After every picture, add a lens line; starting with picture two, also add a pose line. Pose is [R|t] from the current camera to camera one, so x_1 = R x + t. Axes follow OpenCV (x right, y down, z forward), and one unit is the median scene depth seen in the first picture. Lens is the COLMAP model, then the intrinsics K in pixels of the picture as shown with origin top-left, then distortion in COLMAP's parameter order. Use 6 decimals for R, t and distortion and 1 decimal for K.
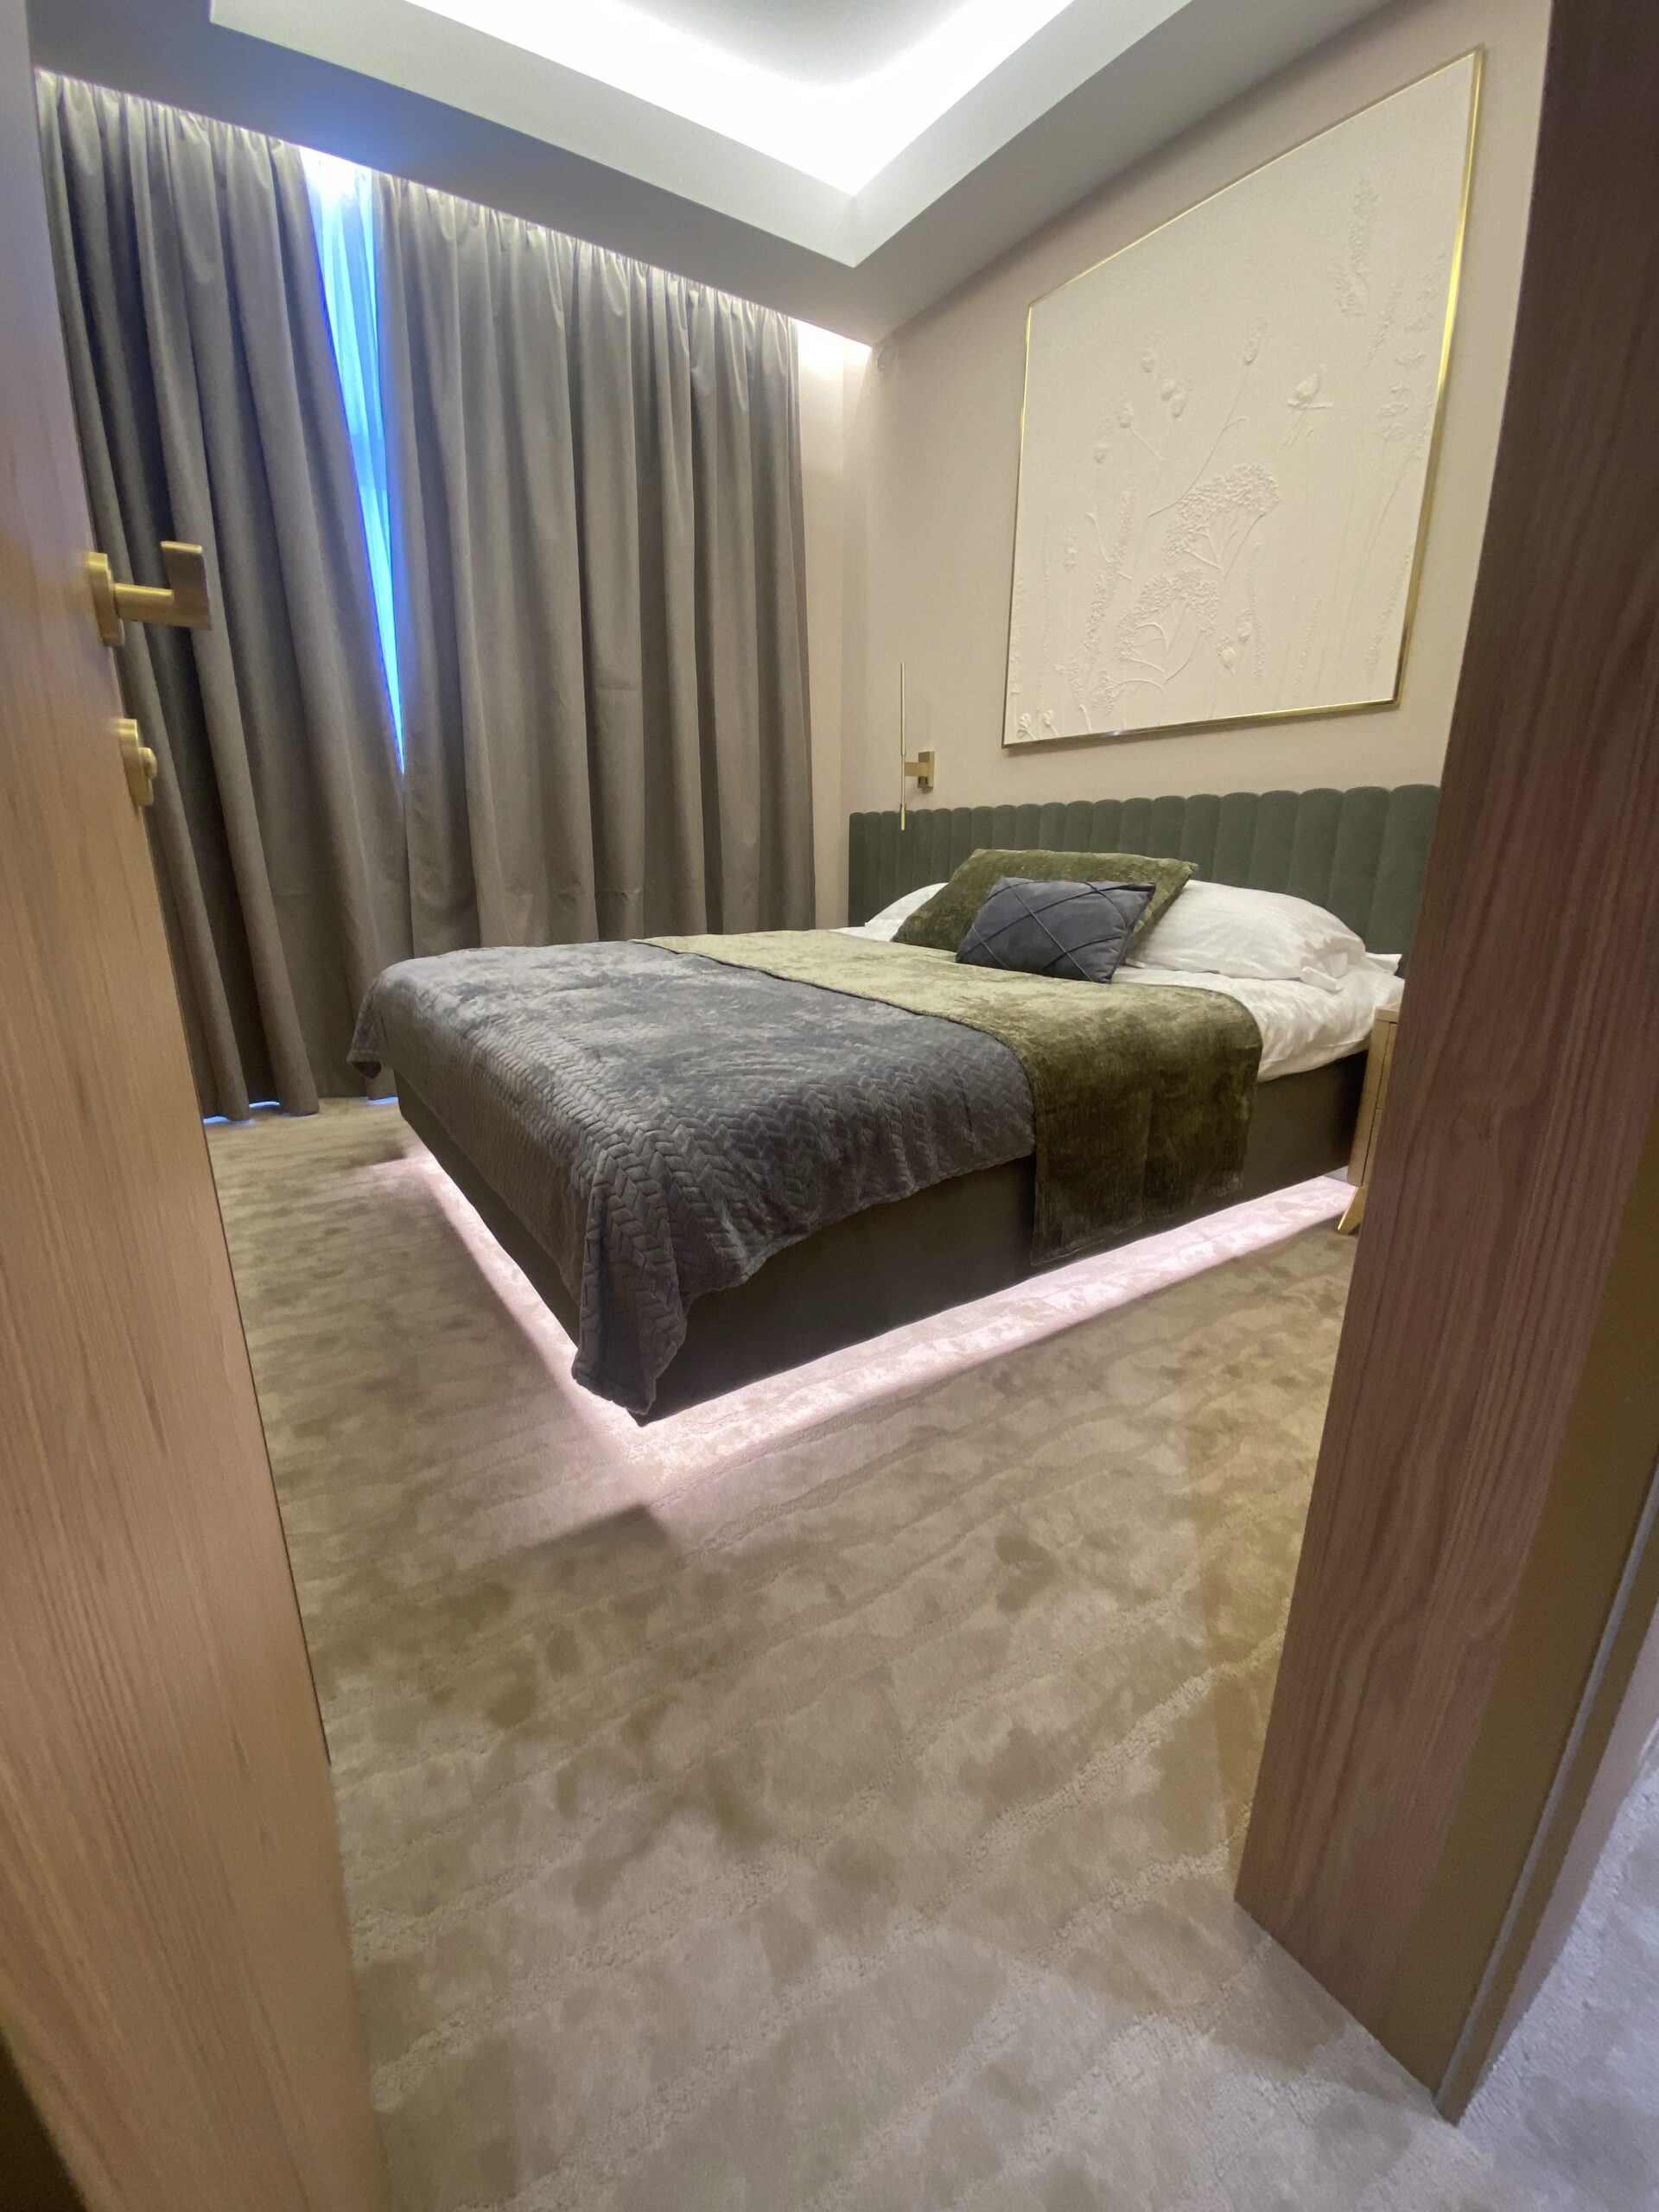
lens RADIAL K [[907.0, 0, 814.6], [0, 907.0, 1095.5], [0, 0, 1]] dist [0.007425, -0.014916]
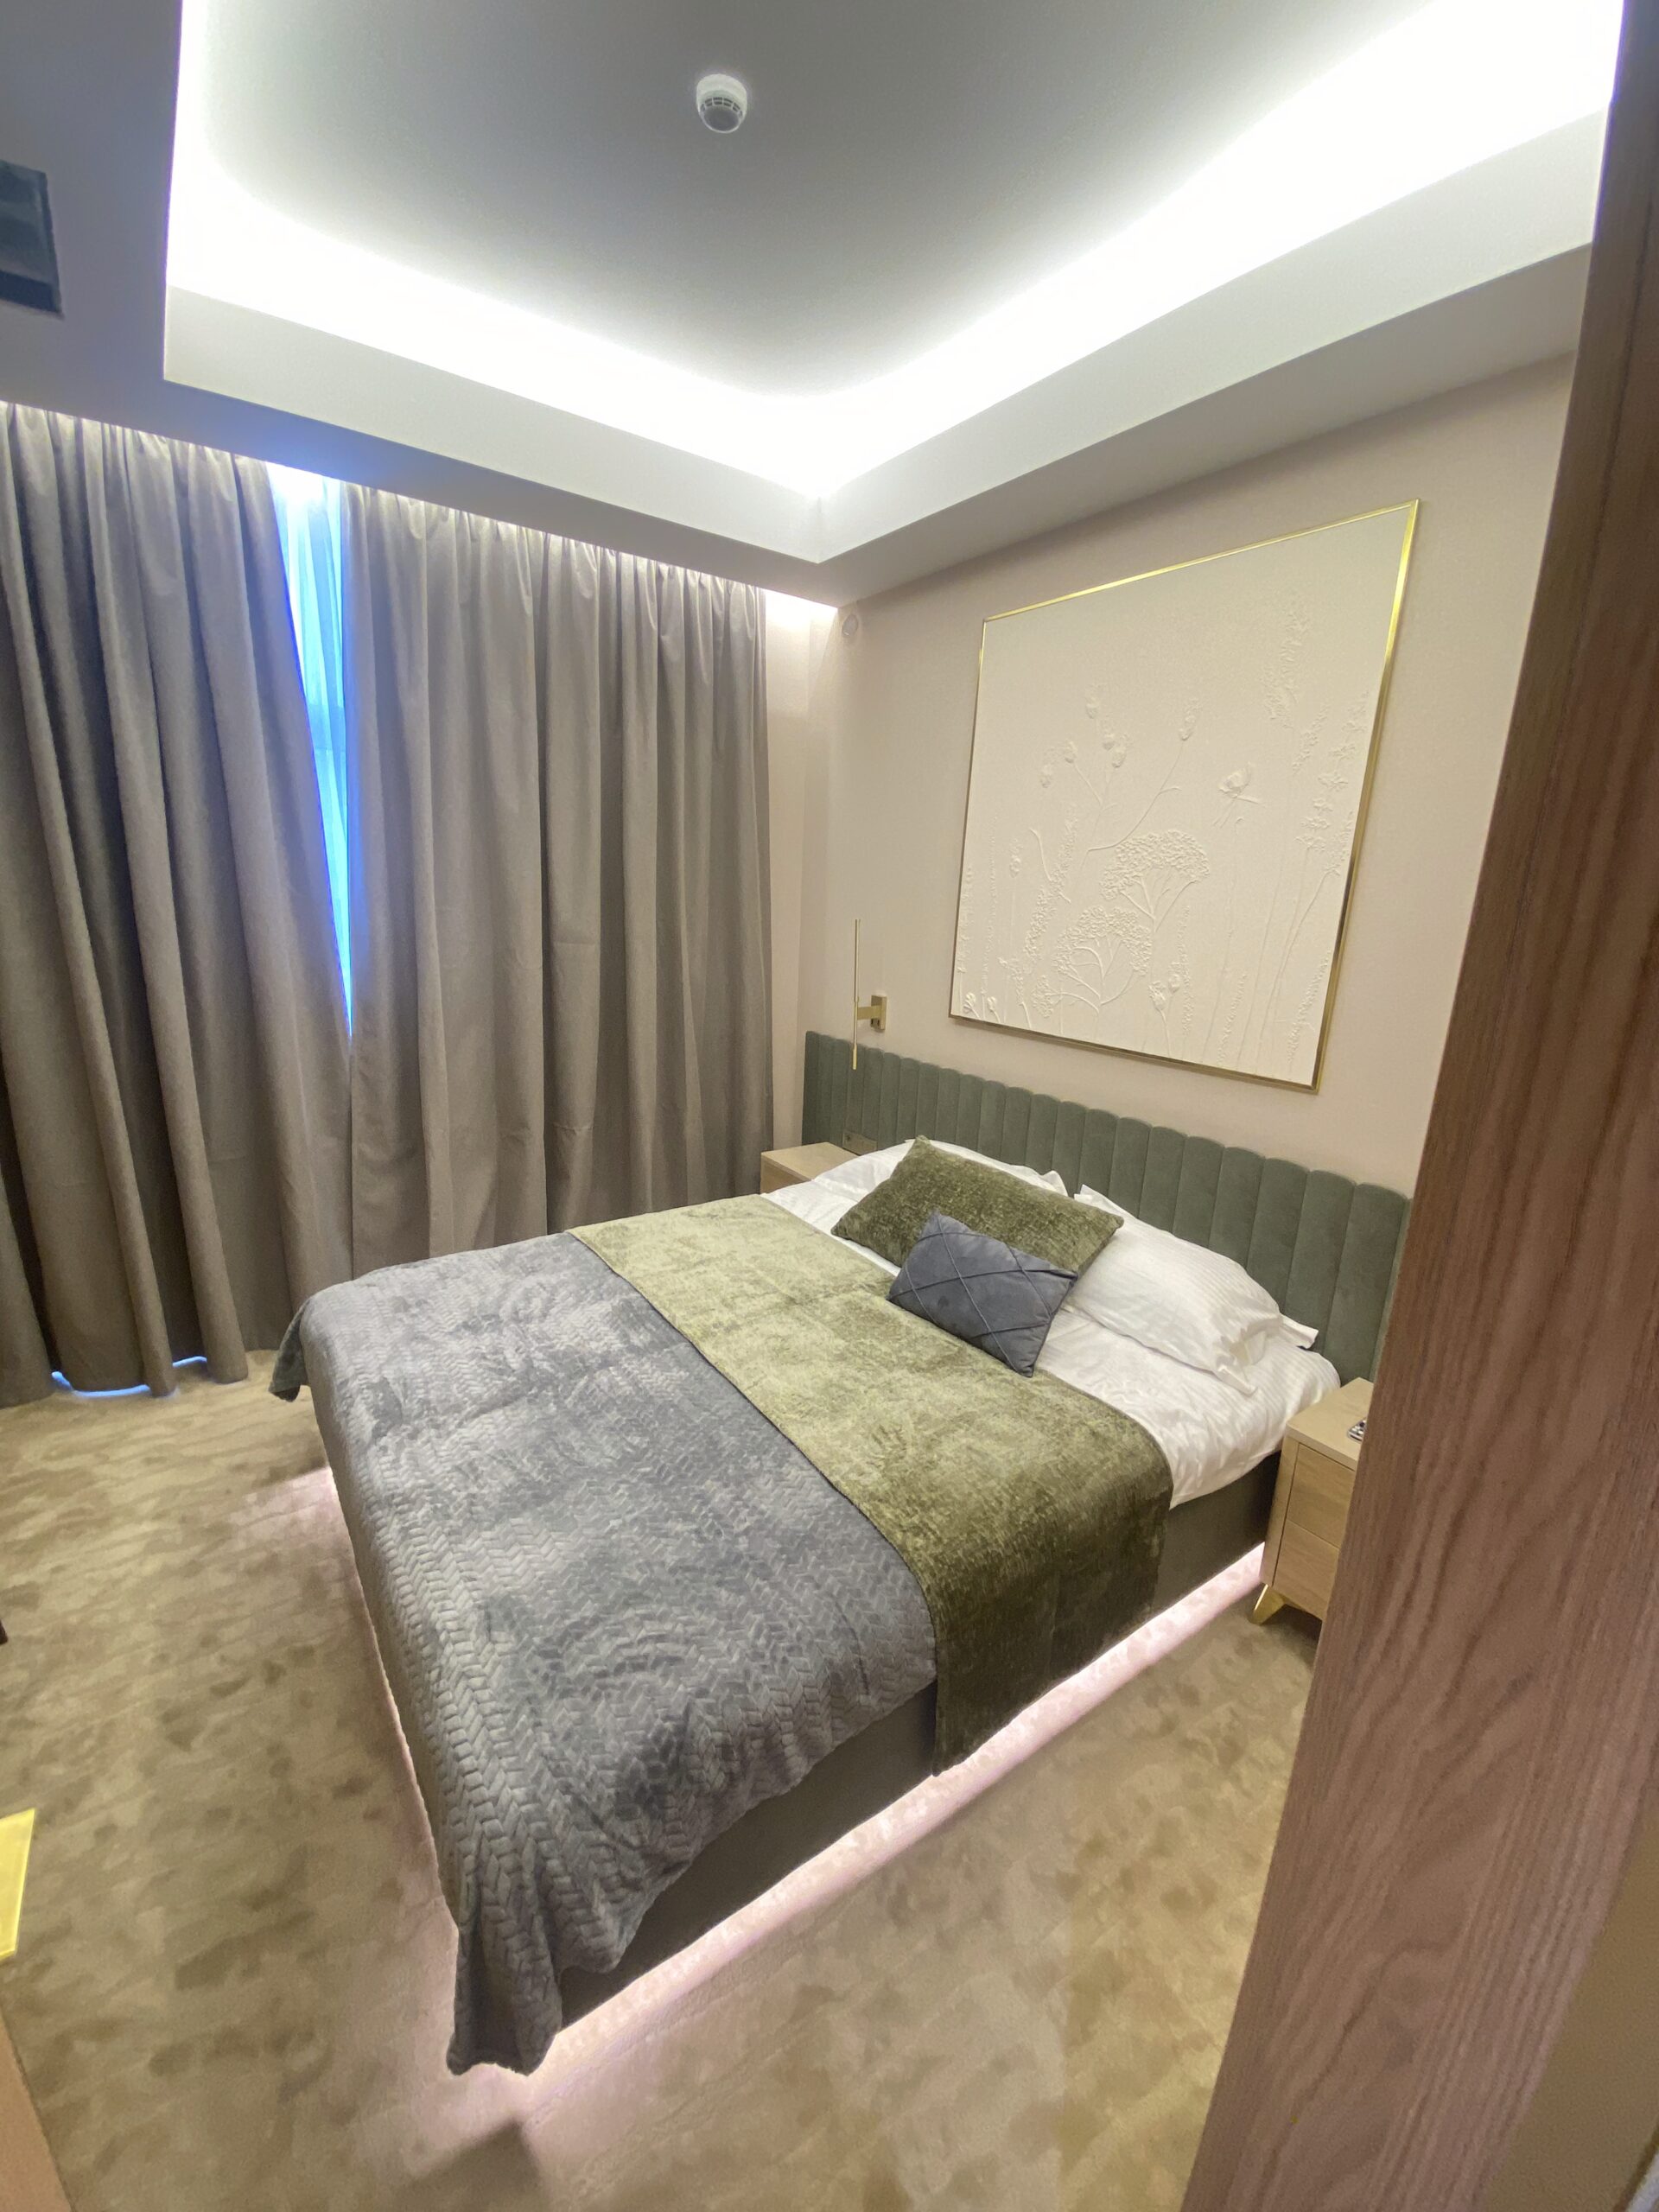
lens RADIAL K [[907.0, 0, 818.2], [0, 907.0, 1090.0], [0, 0, 1]] dist [0.007425, -0.014916]
pose [[0.998971, 0.032745, 0.031368, 0.041908], [-0.031412, 0.998620, -0.042097, -0.368259], [-0.032703, 0.041068, 0.998621, -0.017075]]
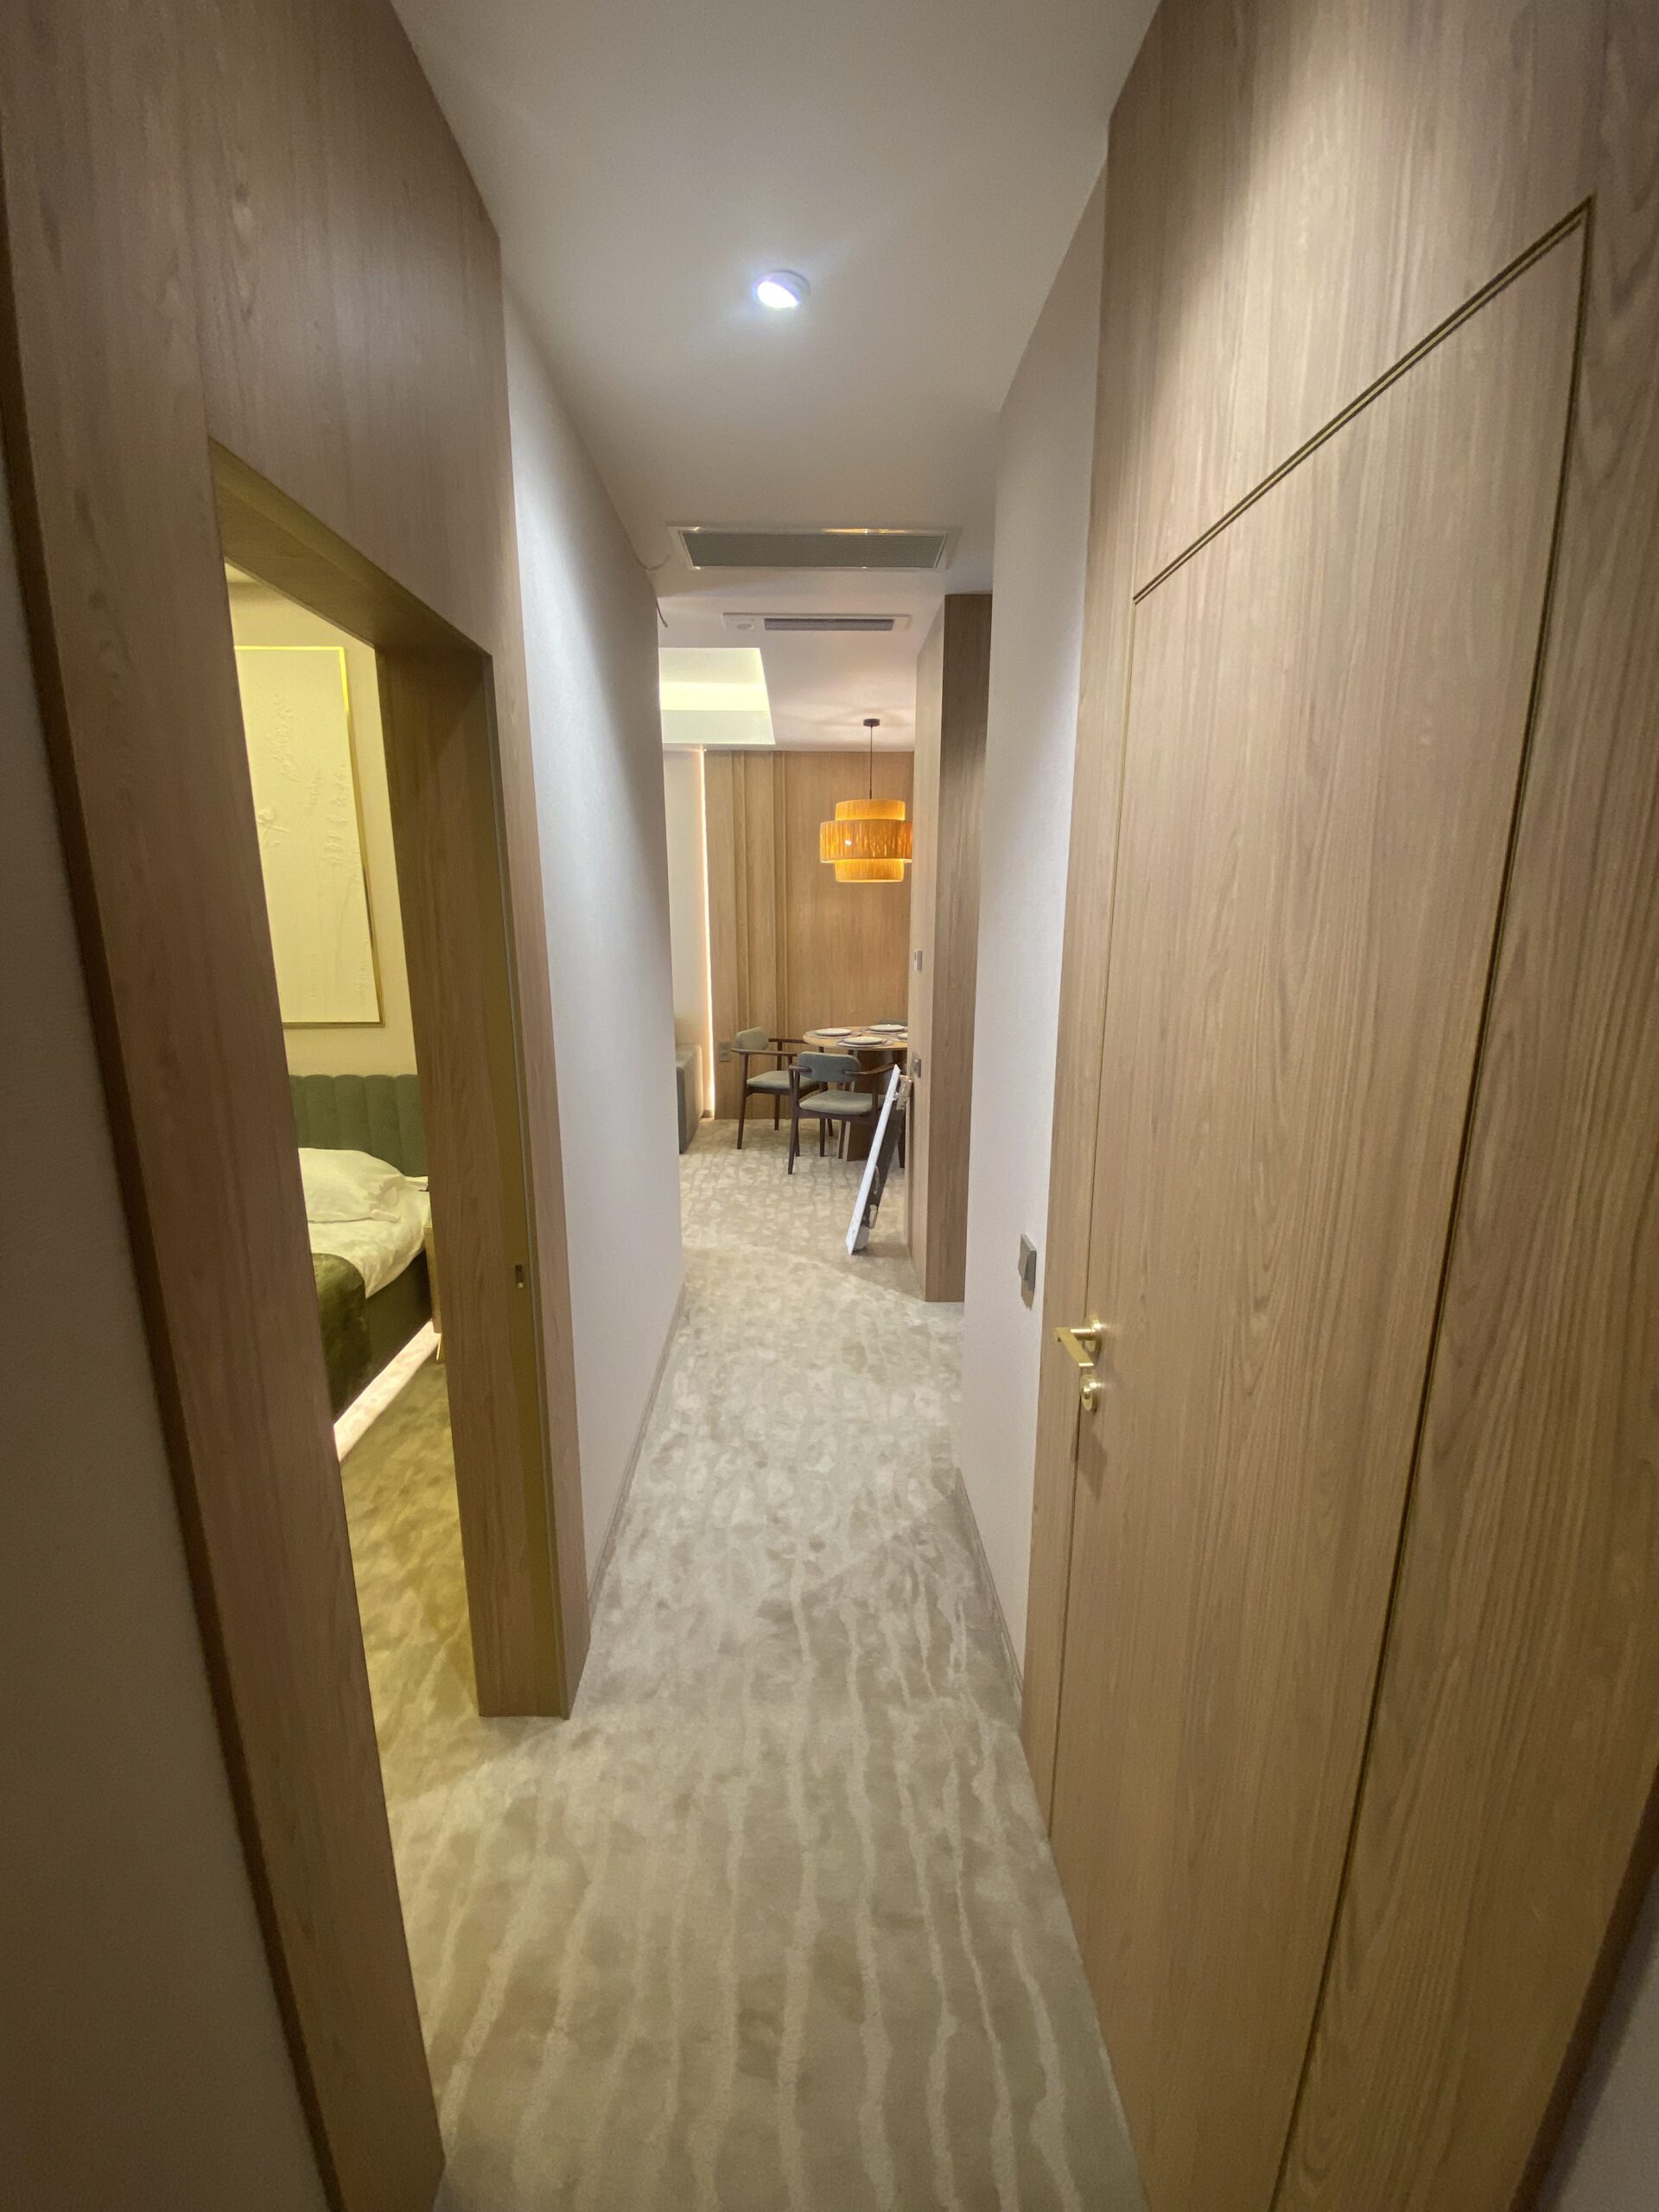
lens RADIAL K [[907.0, 0, 839.5], [0, 907.0, 1096.6], [0, 0, 1]] dist [0.007425, -0.014916]
pose [[0.531866, -0.181609, 0.827126, -0.256276], [0.229089, 0.971171, 0.065926, -0.232422], [-0.815253, 0.154421, 0.558137, -0.492329]]
